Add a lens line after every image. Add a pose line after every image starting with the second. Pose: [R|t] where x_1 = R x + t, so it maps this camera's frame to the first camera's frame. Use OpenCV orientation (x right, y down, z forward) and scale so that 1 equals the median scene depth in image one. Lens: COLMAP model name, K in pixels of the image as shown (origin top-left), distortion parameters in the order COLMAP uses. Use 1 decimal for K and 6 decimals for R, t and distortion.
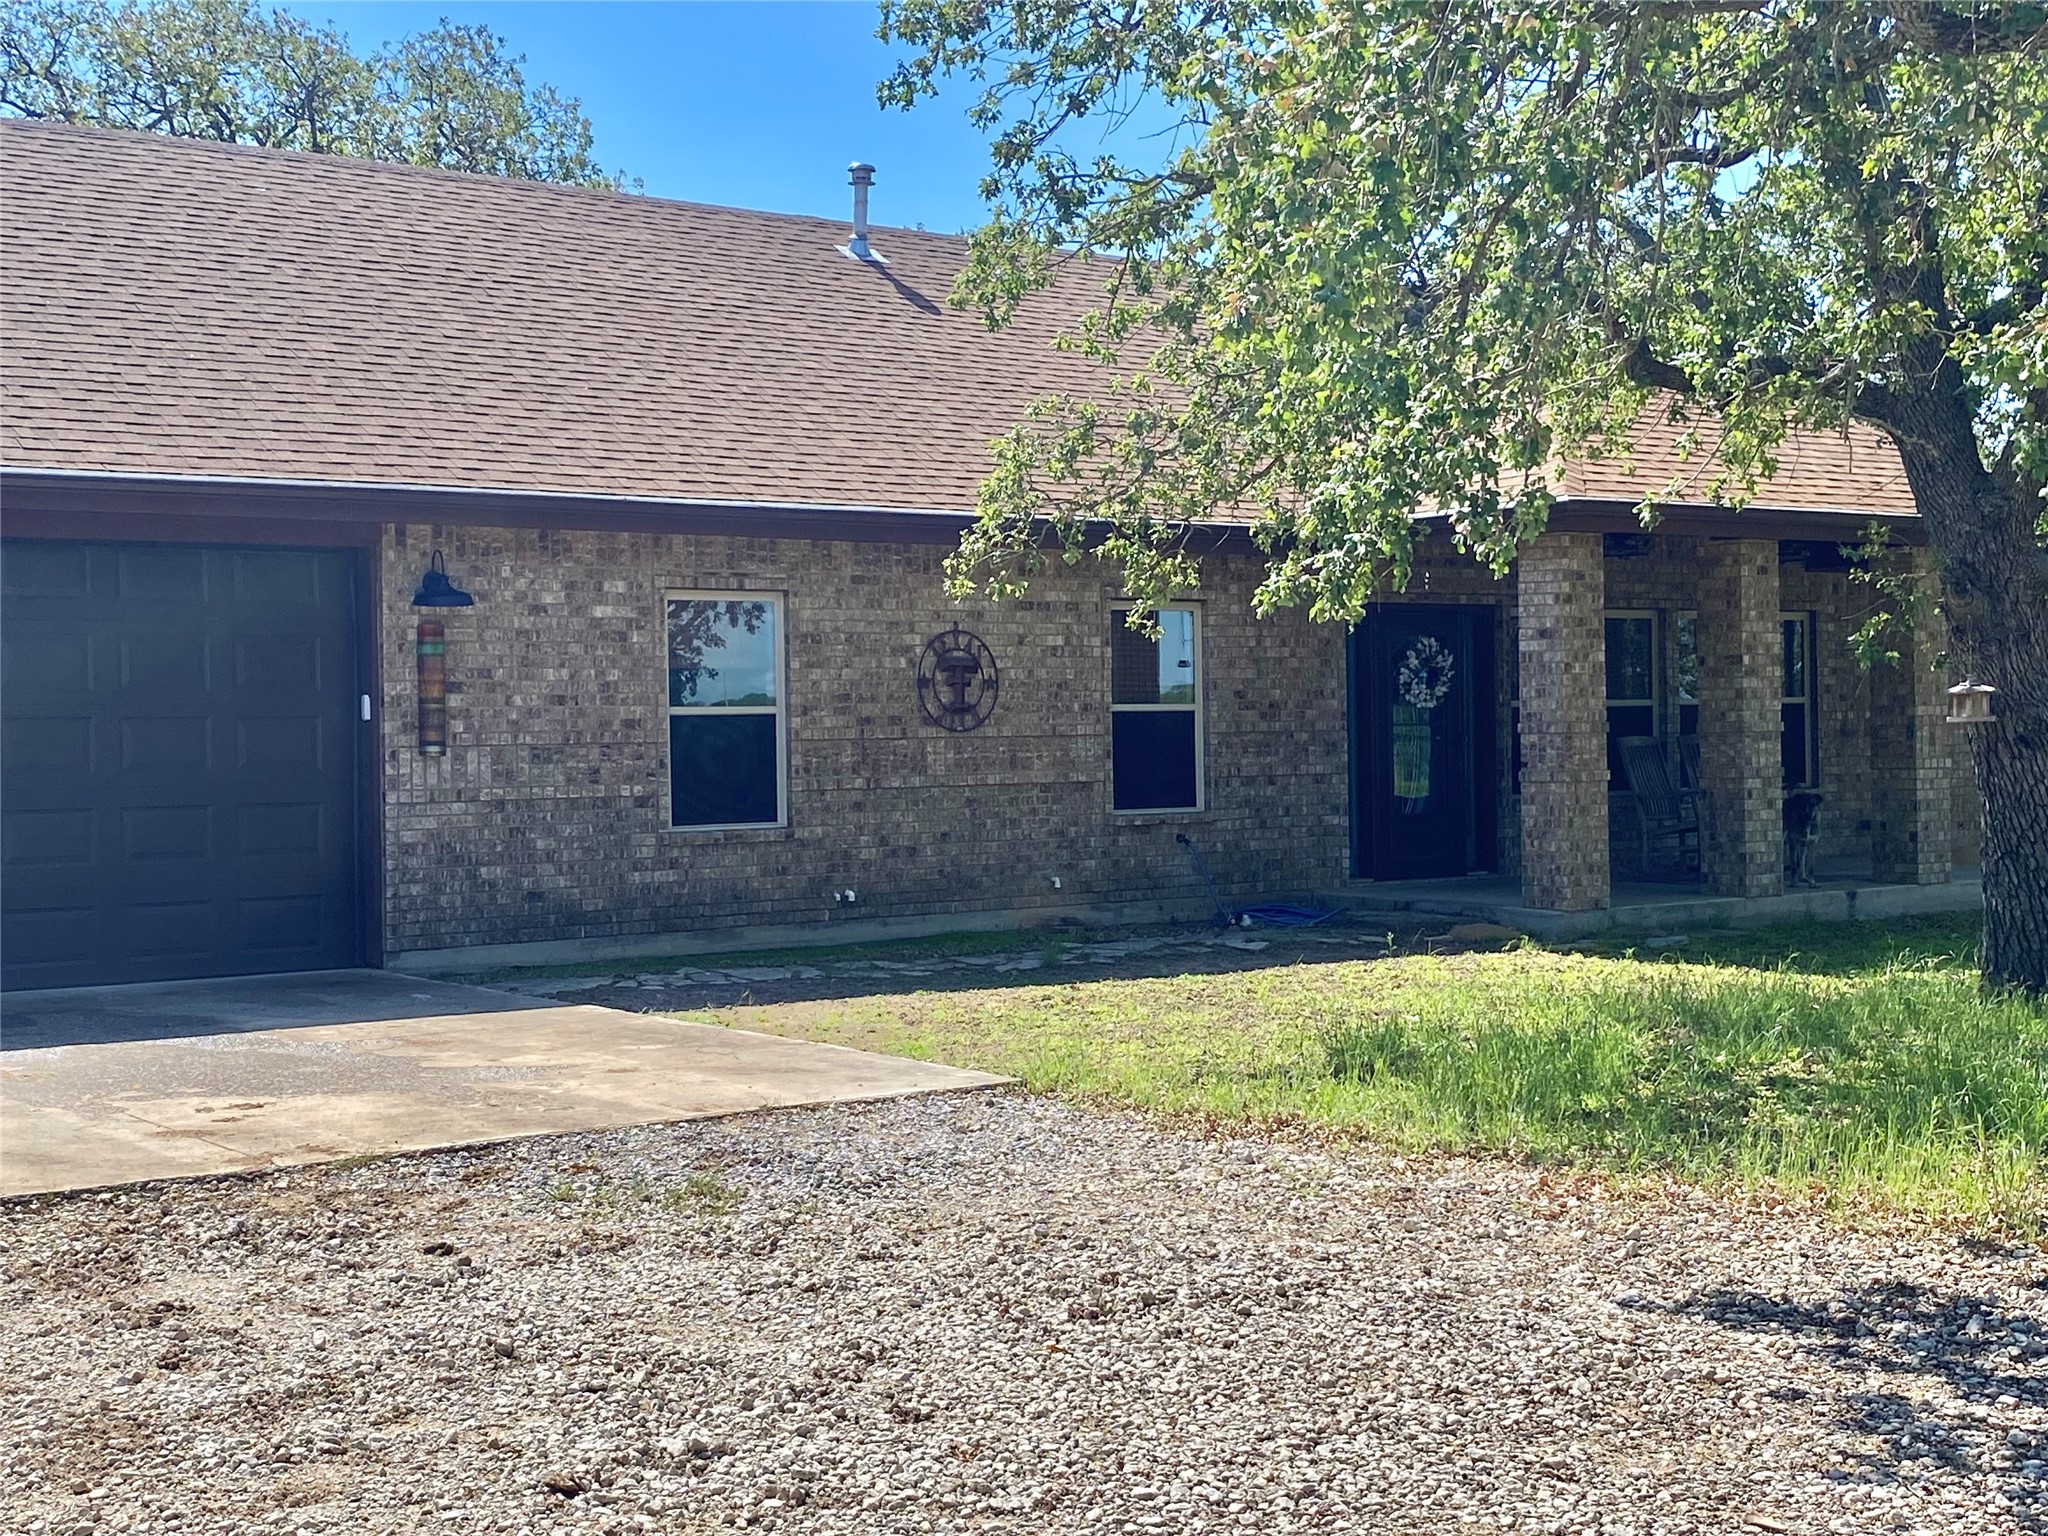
lens RADIAL K [[2621.8, 0, 1025.6], [0, 2621.8, 766.1], [0, 0, 1]] dist [0.028046, 0.000000]
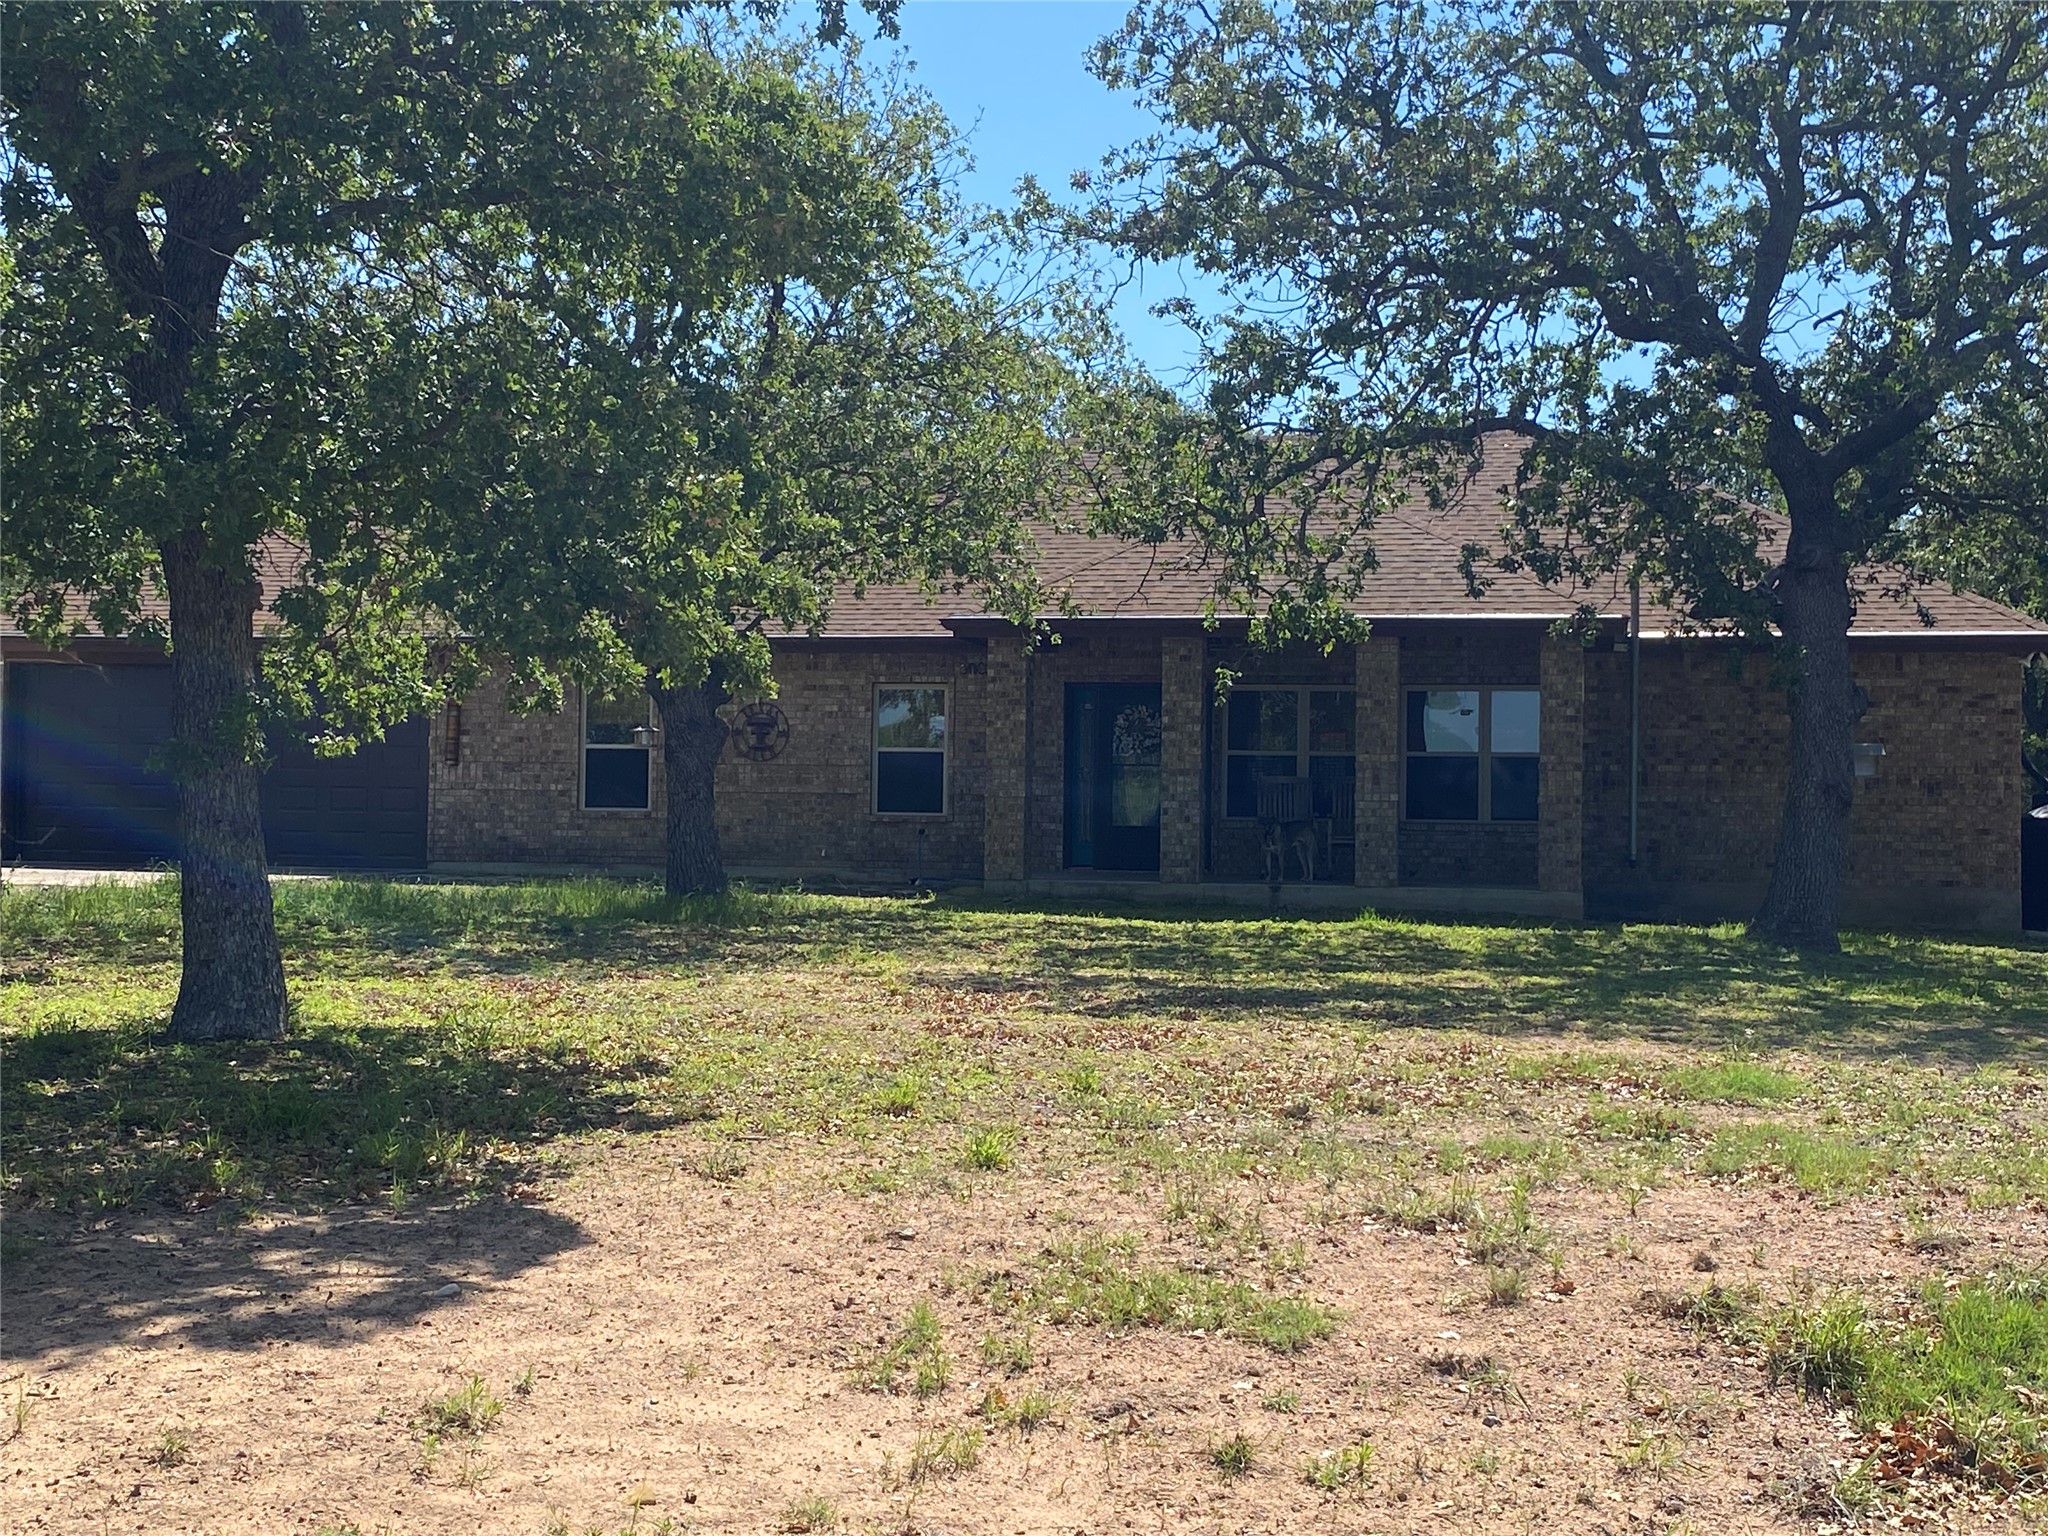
lens RADIAL K [[2621.8, 0, 1023.8], [0, 2621.8, 770.2], [0, 0, 1]] dist [0.028046, 0.000000]
pose [[0.687250, 0.012430, -0.726315, 1.333499], [-0.034097, 0.999303, -0.015162, 0.012928], [0.725620, 0.035185, 0.687195, -0.060010]]
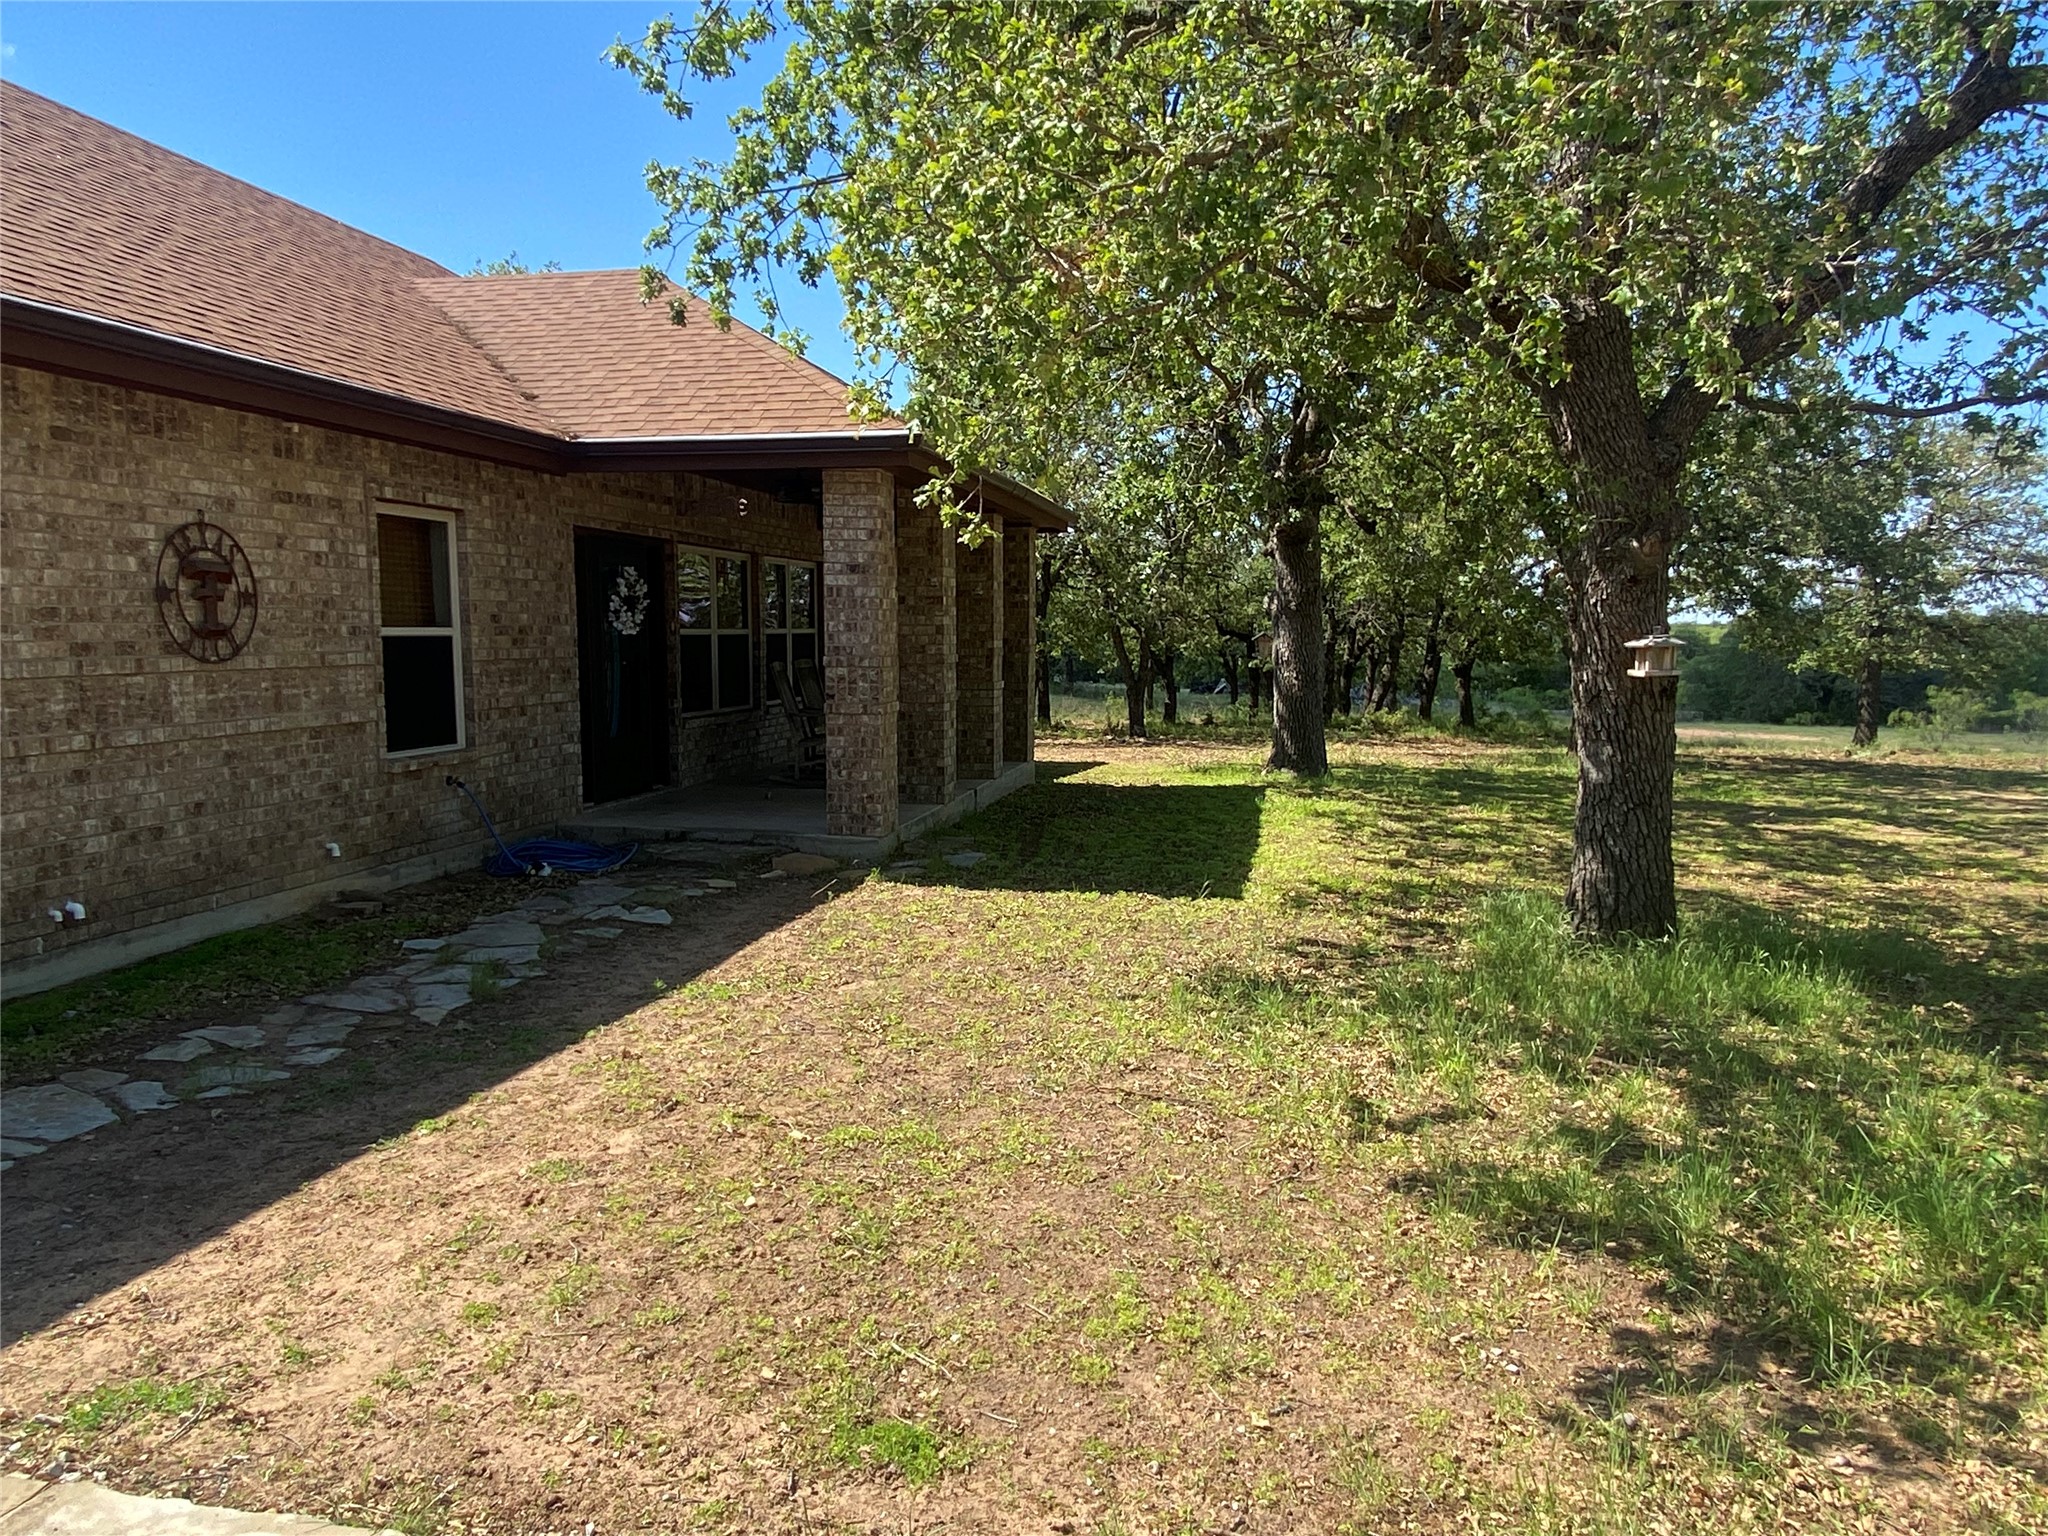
lens RADIAL K [[1376.9, 0, 1032.8], [0, 1376.9, 786.9], [0, 0, 1]] dist [-0.001251, -0.004900]
pose [[0.727674, -0.057350, 0.683522, -0.121950], [-0.009084, 0.995605, 0.093206, -0.016381], [-0.685863, -0.074033, 0.723955, 0.555674]]
